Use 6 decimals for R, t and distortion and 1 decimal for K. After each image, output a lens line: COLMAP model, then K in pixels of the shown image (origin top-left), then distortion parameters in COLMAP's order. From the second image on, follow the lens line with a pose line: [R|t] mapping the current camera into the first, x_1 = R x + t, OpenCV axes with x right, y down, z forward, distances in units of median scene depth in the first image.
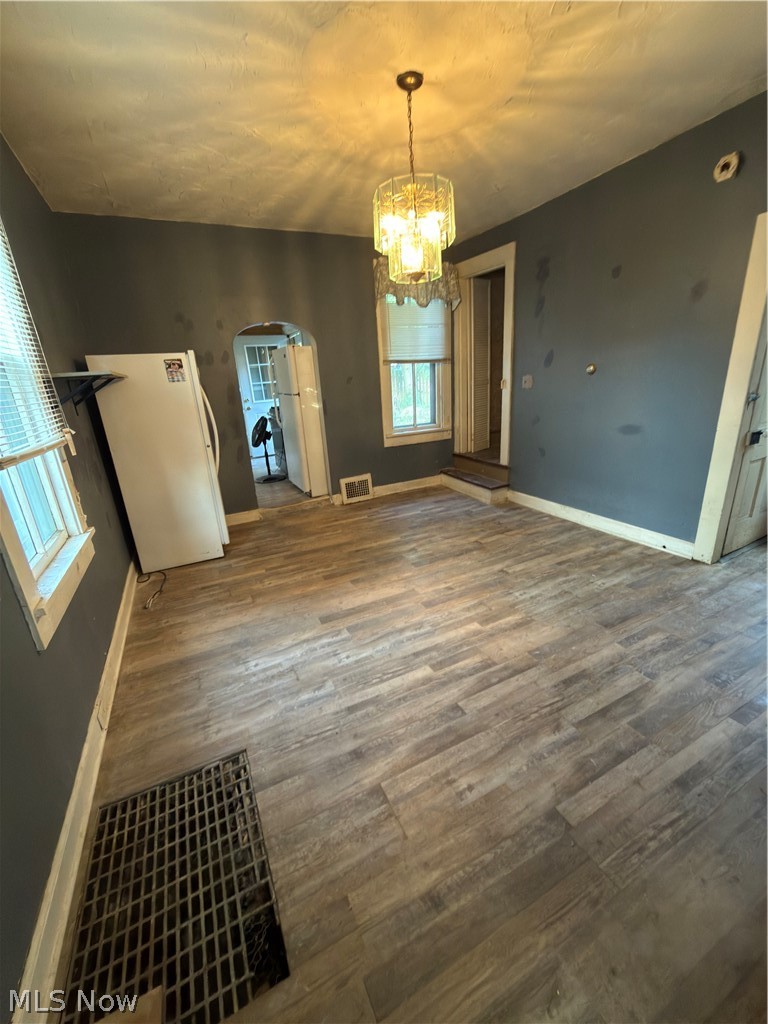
lens RADIAL K [[409.2, 0, 383.1], [0, 409.2, 511.3], [0, 0, 1]] dist [0.000844, -0.000616]
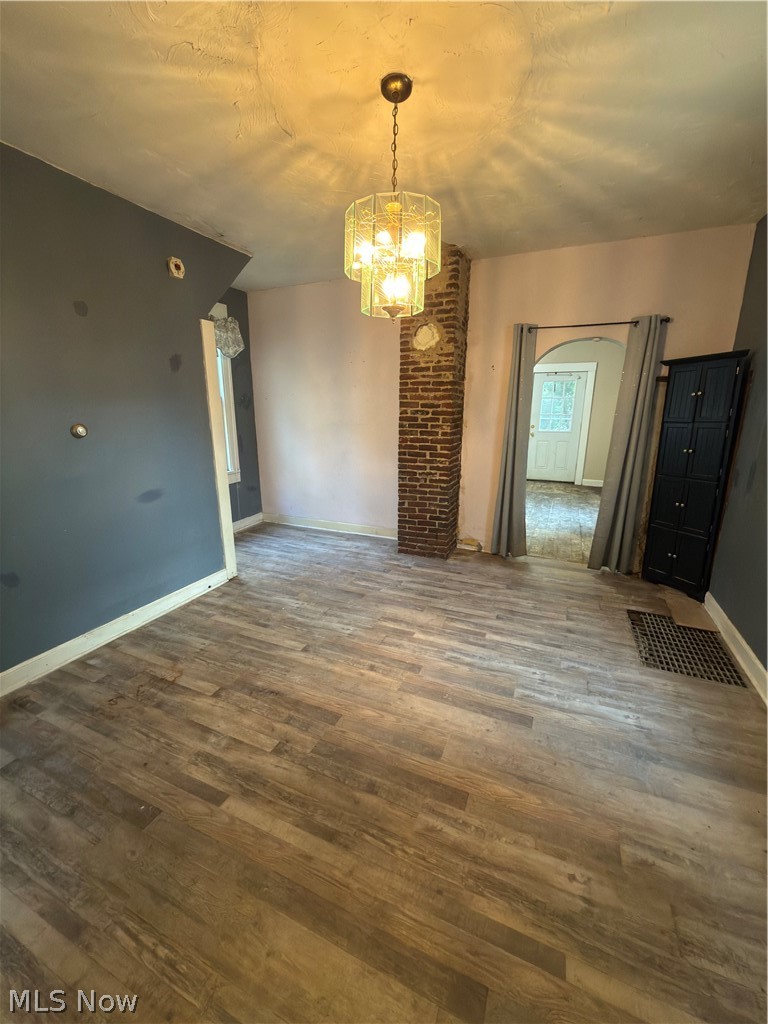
lens RADIAL K [[409.2, 0, 383.3], [0, 409.2, 512.9], [0, 0, 1]] dist [0.000844, -0.000616]
pose [[-0.639816, -0.129327, 0.757568, -0.545846], [0.277737, 0.880209, 0.384830, -0.500346], [-0.716587, 0.456625, -0.527254, 1.521713]]
